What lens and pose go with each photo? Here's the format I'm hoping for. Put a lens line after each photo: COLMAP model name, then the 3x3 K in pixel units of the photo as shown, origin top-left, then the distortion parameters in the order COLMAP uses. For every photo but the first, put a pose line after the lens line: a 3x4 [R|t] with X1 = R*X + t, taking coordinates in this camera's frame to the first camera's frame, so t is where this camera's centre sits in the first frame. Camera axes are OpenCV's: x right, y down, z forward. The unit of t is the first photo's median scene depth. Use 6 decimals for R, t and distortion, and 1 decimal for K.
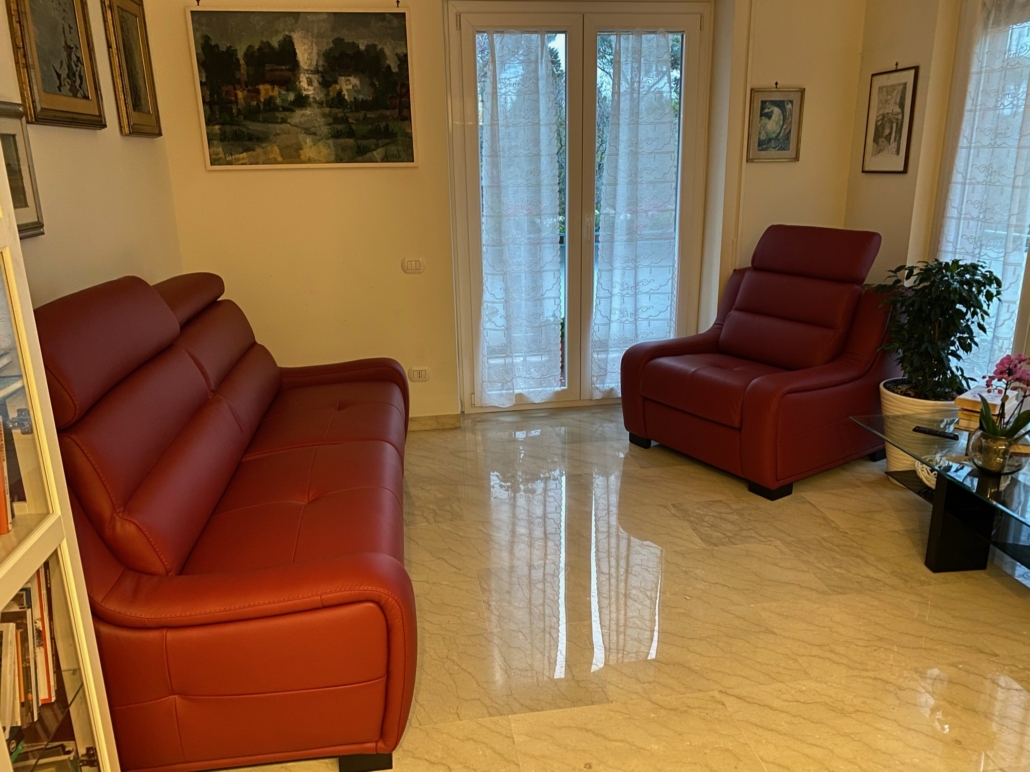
lens RADIAL K [[783.8, 0, 515.0], [0, 783.8, 386.0], [0, 0, 1]] dist [0.030780, -0.022394]
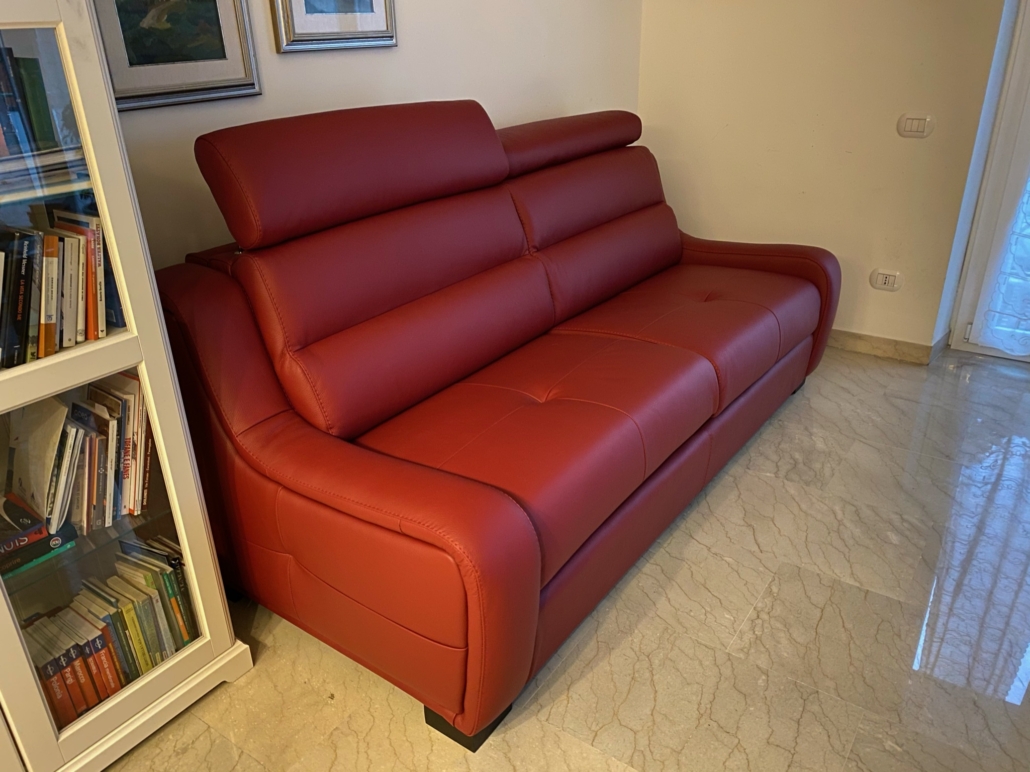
lens RADIAL K [[783.8, 0, 515.0], [0, 783.8, 386.0], [0, 0, 1]] dist [0.030780, -0.022394]
pose [[0.719719, 0.291219, -0.630235, 0.135834], [-0.183764, 0.955304, 0.231571, -0.030156], [0.669504, -0.050852, 0.741066, 0.233236]]
